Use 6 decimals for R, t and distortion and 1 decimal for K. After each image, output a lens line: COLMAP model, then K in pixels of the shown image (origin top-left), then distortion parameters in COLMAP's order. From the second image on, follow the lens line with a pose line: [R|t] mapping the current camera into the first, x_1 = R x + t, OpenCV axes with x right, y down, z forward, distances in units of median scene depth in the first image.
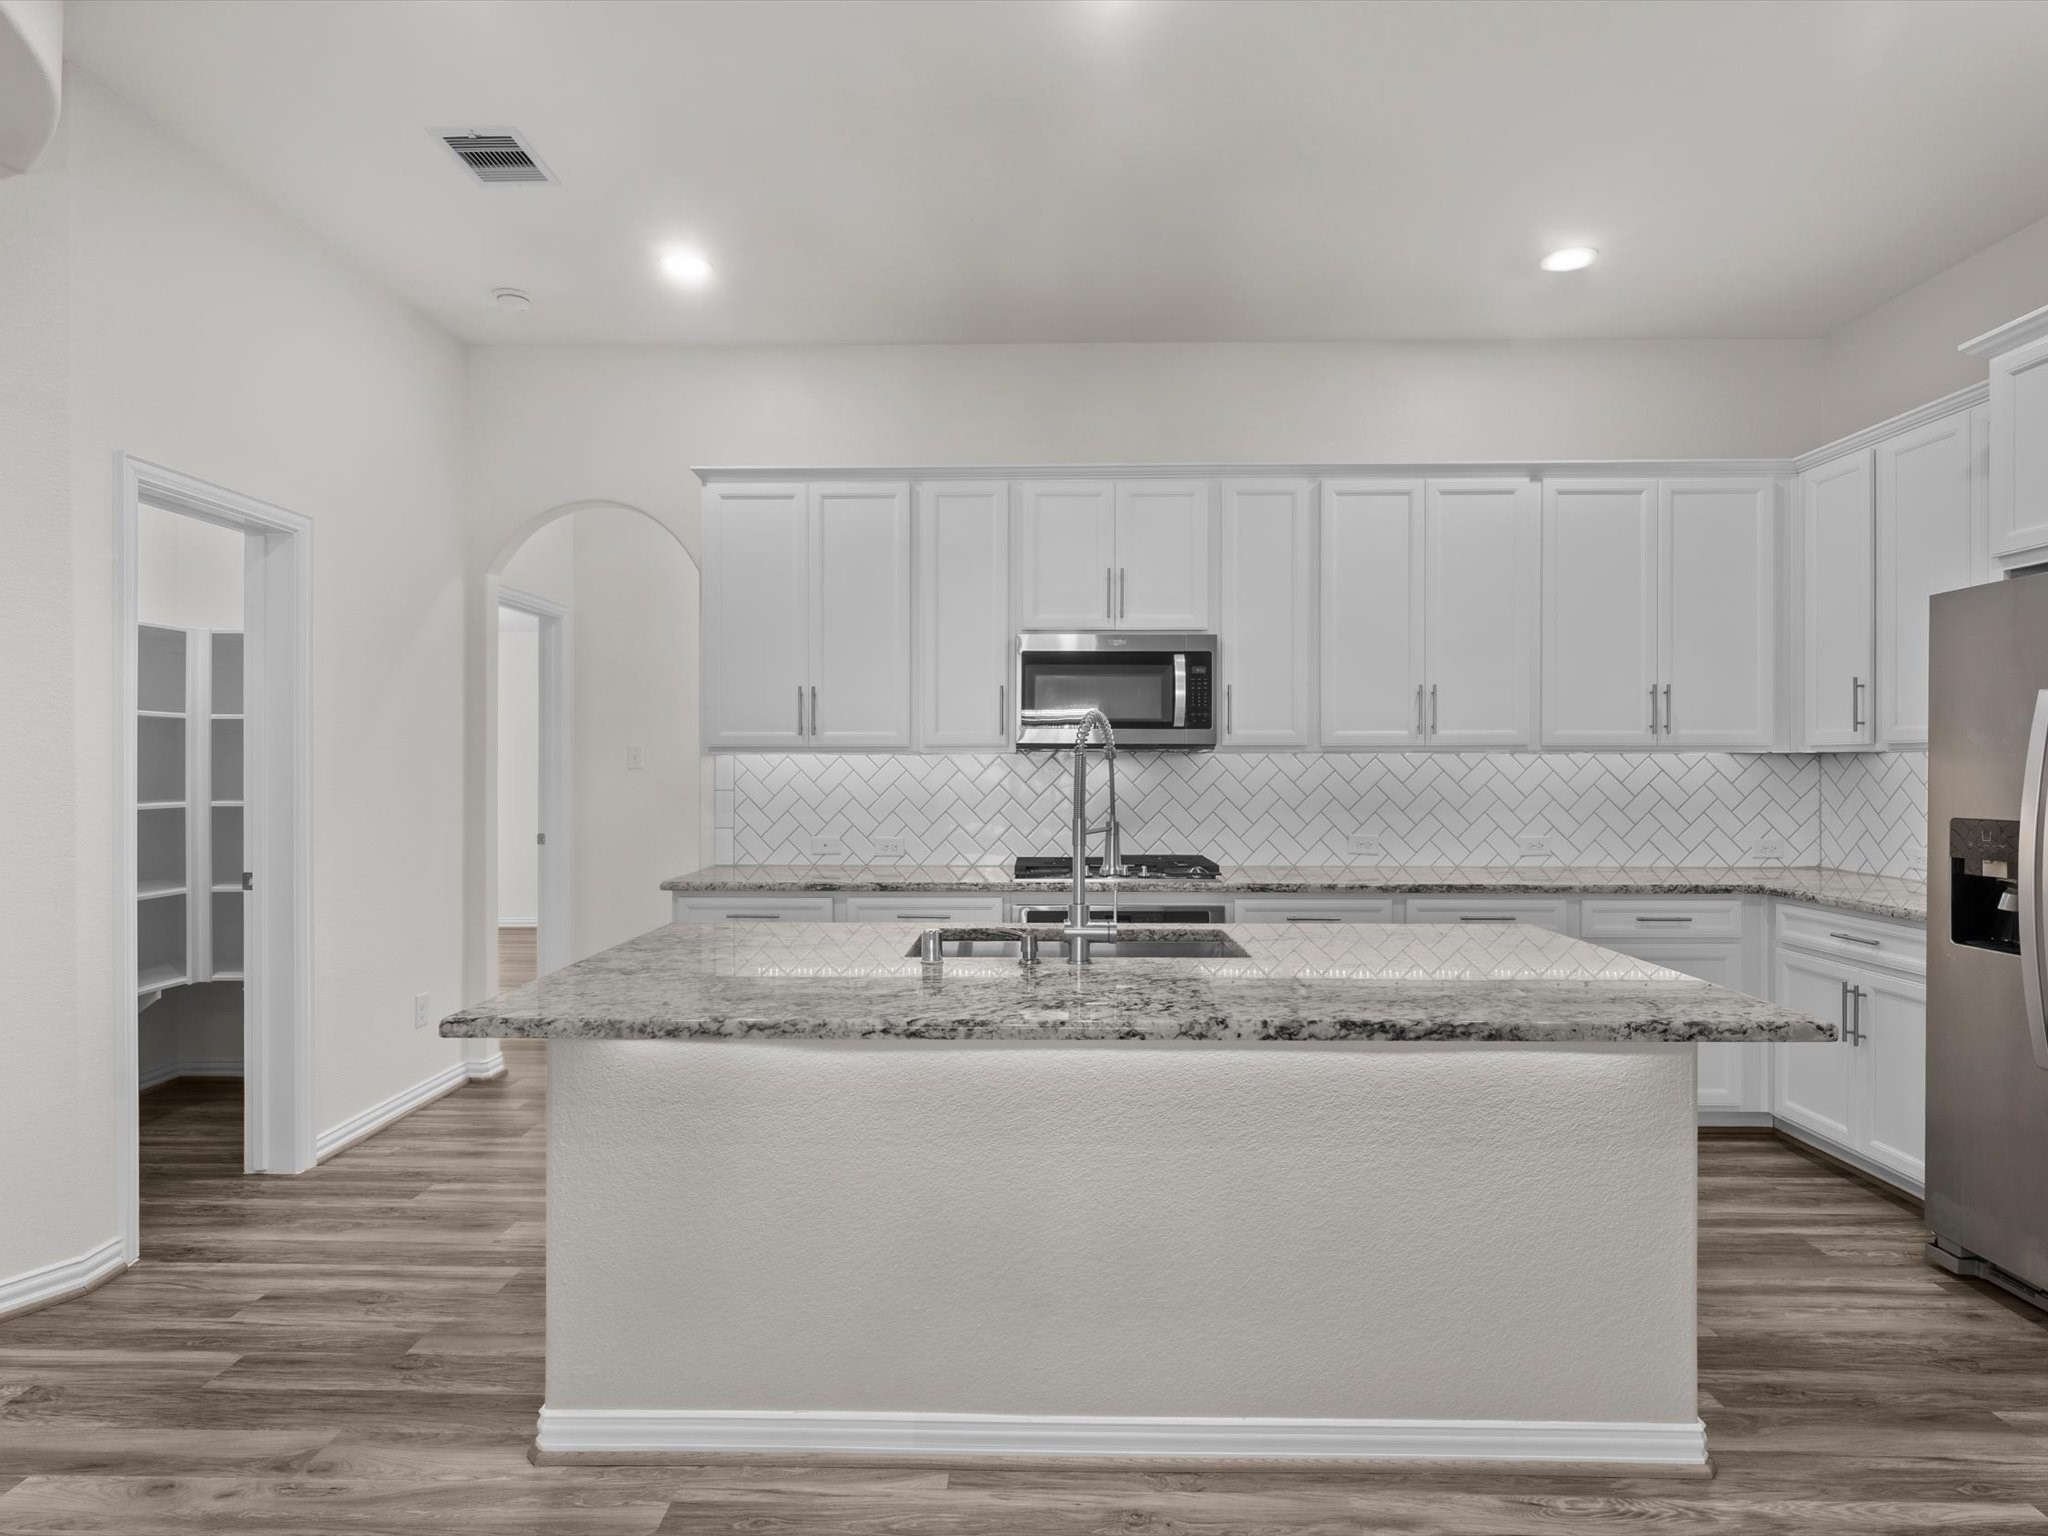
lens RADIAL K [[1103.2, 0, 1020.4], [0, 1103.2, 769.7], [0, 0, 1]] dist [0.003303, -0.002636]
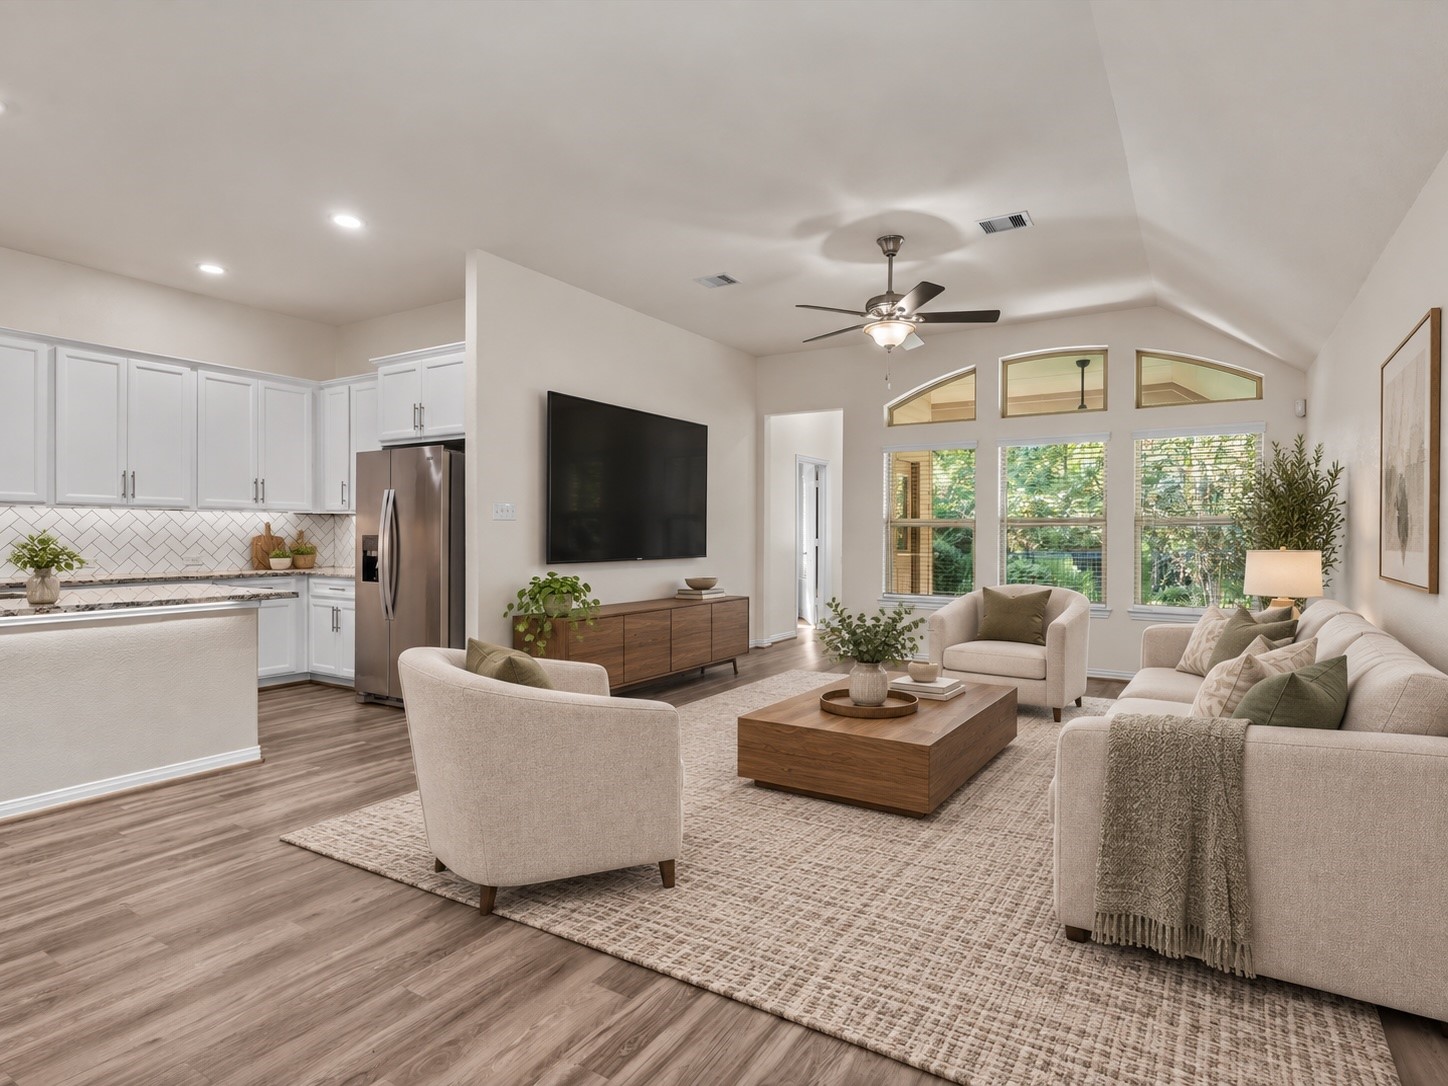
lens RADIAL K [[780.0, 0, 723.1], [0, 780.0, 540.6], [0, 0, 1]] dist [0.003303, -0.002636]
pose [[0.512105, -0.002724, 0.858918, -0.258868], [-0.001730, 0.999990, 0.004202, 0.034054], [-0.858921, -0.003637, 0.512095, -0.551189]]
